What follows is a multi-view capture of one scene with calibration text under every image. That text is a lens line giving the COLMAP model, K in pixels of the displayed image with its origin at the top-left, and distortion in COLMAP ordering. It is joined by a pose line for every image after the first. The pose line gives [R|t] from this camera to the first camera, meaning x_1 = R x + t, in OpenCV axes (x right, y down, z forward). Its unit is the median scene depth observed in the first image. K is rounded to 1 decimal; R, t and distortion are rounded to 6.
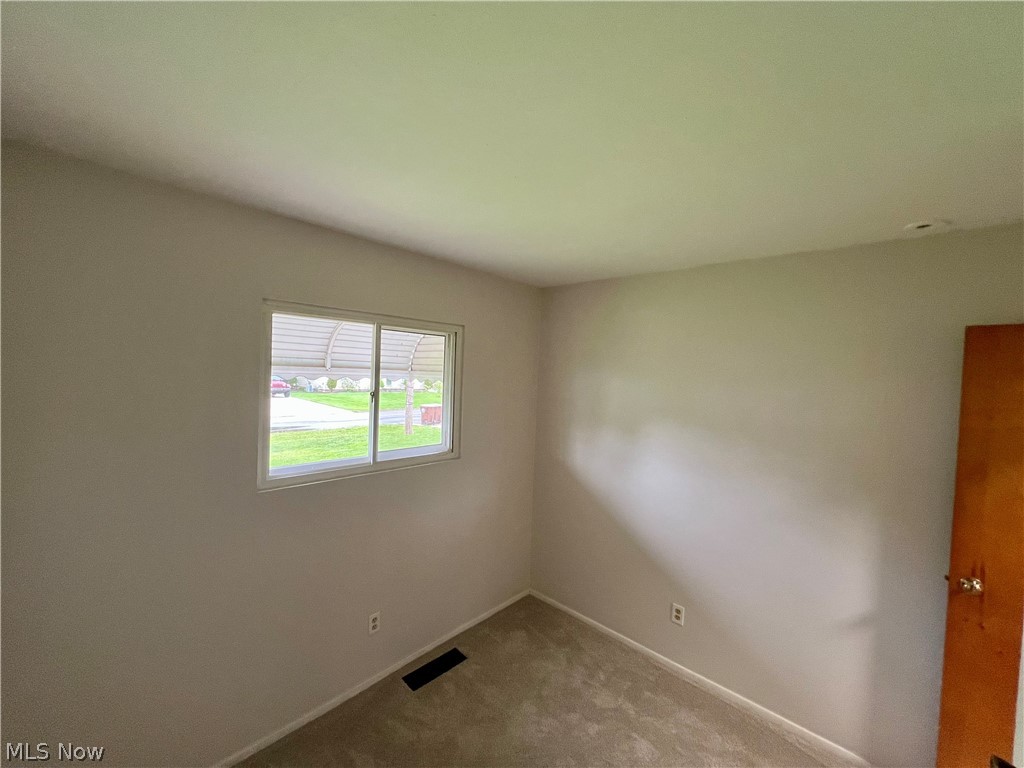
lens RADIAL K [[409.9, 0, 508.9], [0, 409.9, 383.1], [0, 0, 1]] dist [-0.002556, 0.000602]
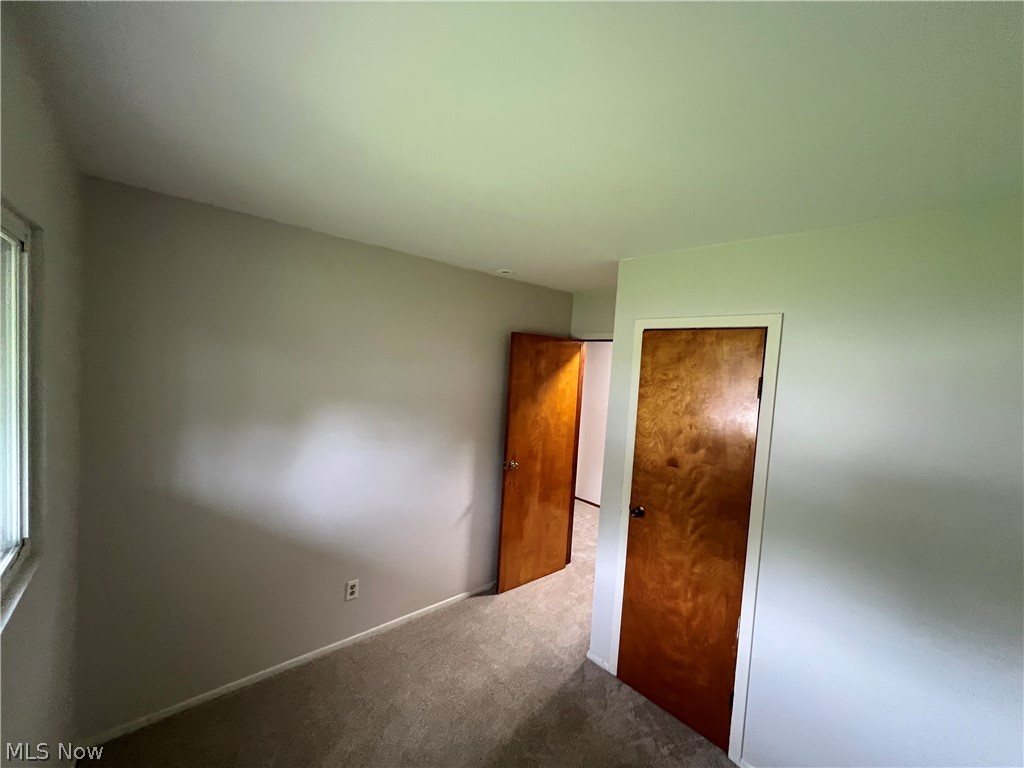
lens RADIAL K [[409.9, 0, 514.0], [0, 409.9, 387.0], [0, 0, 1]] dist [-0.002556, 0.000602]
pose [[0.094883, -0.089622, 0.991446, -0.514696], [-0.027544, 0.995322, 0.092608, -0.039978], [-0.995107, -0.036096, 0.091971, 0.533921]]
